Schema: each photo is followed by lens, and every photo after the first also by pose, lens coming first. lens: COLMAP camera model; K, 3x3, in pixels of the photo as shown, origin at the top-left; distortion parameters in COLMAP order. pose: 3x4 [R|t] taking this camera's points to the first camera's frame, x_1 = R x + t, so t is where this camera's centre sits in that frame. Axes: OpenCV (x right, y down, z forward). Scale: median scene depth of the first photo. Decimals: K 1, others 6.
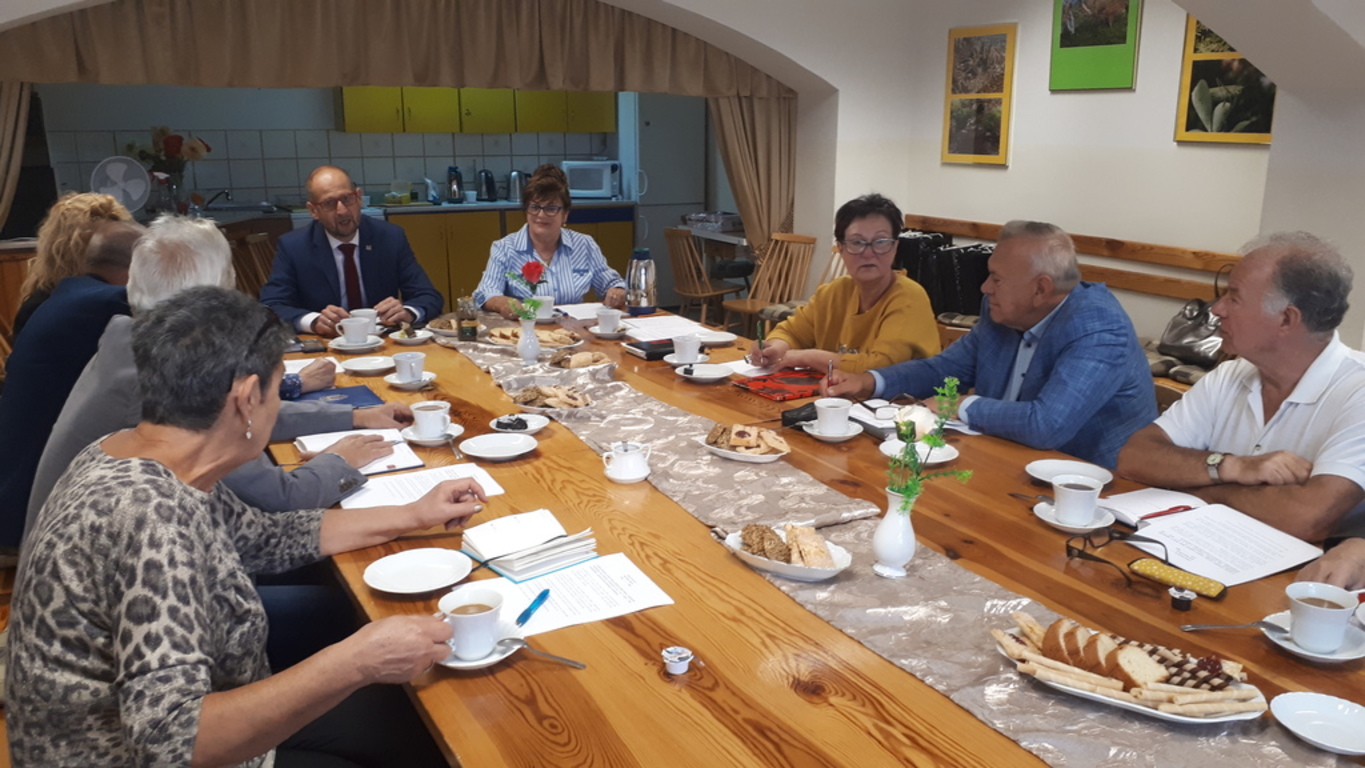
lens RADIAL K [[1050.5, 0, 682.5], [0, 1050.5, 384.0], [0, 0, 1]] dist [0.042839, -0.098382]
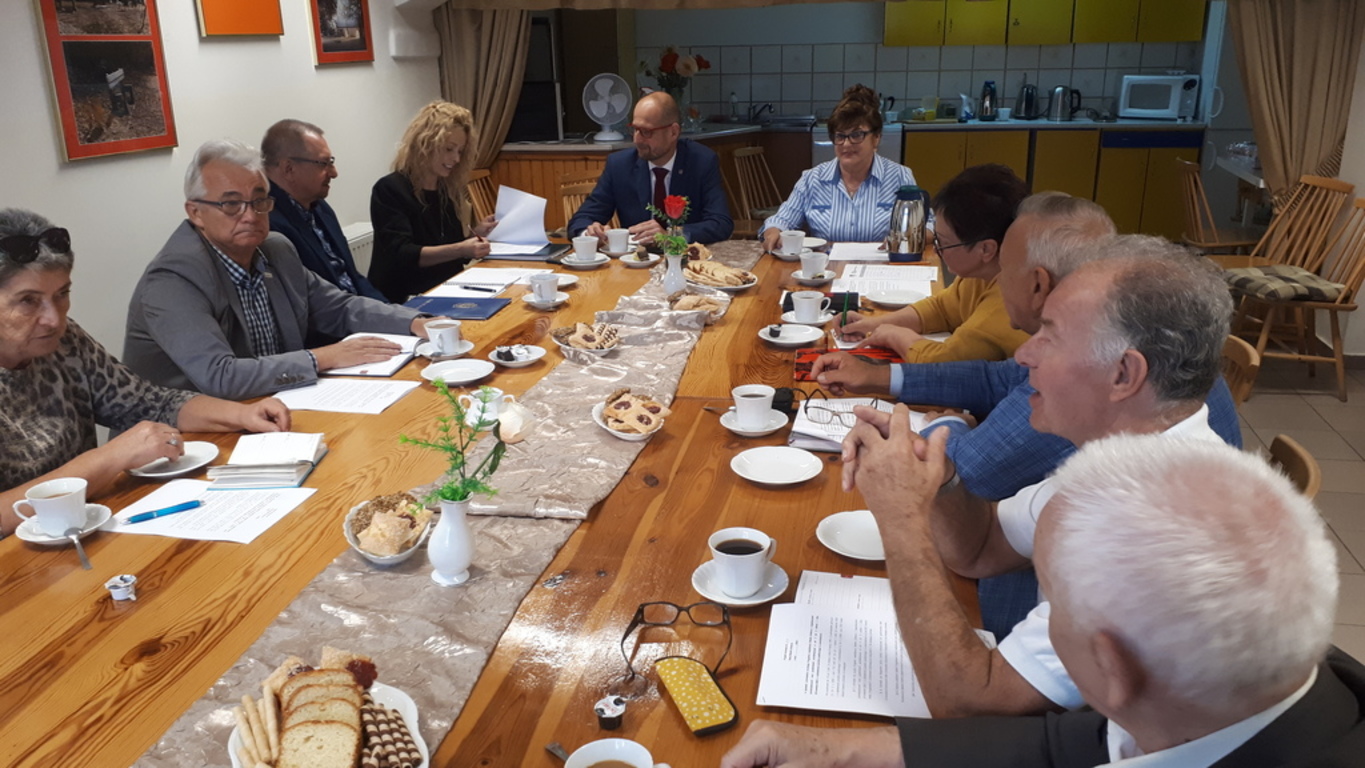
lens RADIAL K [[1050.5, 0, 682.5], [0, 1050.5, 384.0], [0, 0, 1]] dist [0.042839, -0.098382]
pose [[0.788365, 0.178325, -0.588796, 0.209759], [-0.128373, 0.983684, 0.126038, -0.030431], [0.601665, -0.023778, 0.798394, 0.098732]]
